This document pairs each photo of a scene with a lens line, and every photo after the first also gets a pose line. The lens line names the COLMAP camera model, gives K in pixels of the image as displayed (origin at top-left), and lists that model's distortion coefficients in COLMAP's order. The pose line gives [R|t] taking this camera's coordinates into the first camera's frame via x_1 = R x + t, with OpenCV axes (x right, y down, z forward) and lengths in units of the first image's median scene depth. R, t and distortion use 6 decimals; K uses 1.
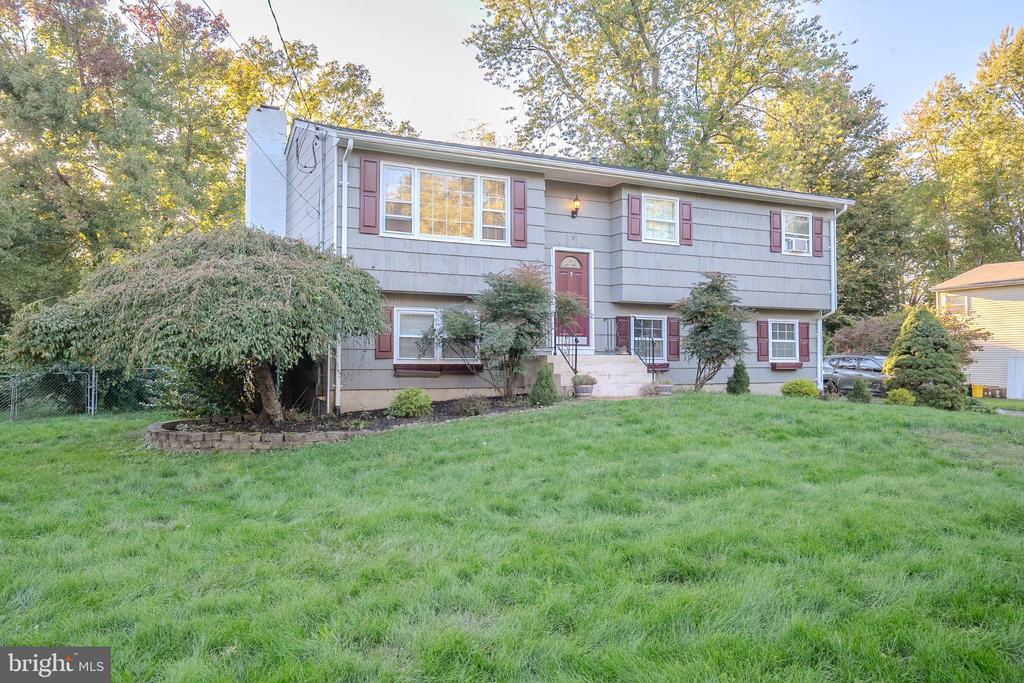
lens RADIAL K [[739.1, 0, 522.9], [0, 739.1, 343.7], [0, 0, 1]] dist [-0.002640, 0.002699]
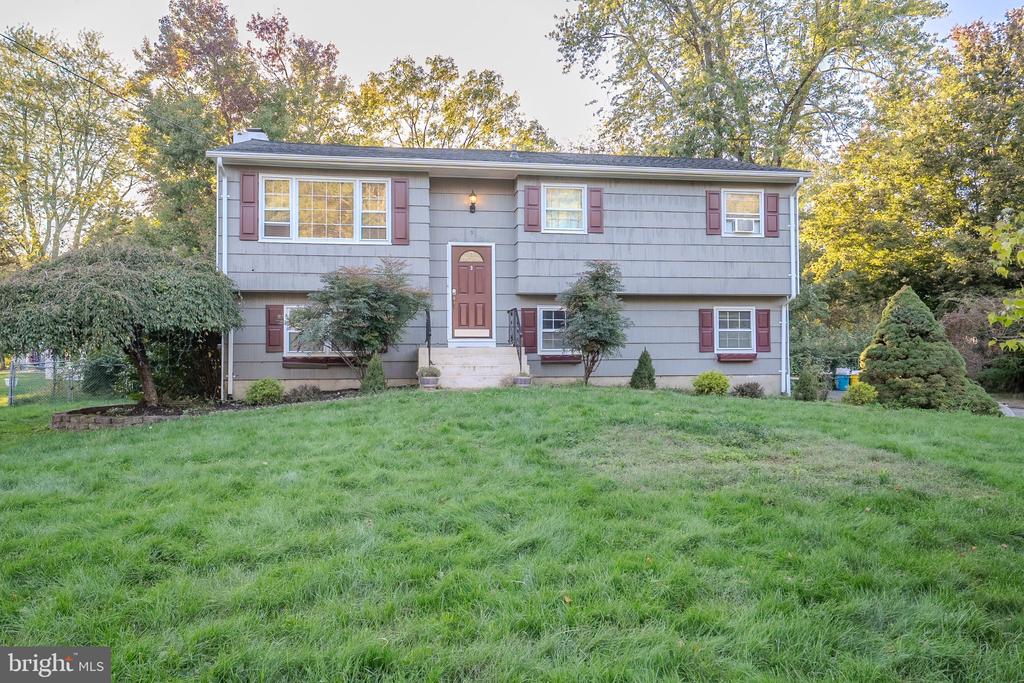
lens RADIAL K [[739.1, 0, 514.4], [0, 739.1, 338.5], [0, 0, 1]] dist [-0.002640, 0.002699]
pose [[0.955638, -0.012034, -0.294298, 0.416708], [0.012343, 0.999923, -0.000808, 0.004447], [0.294285, -0.002861, 0.955713, 0.042725]]
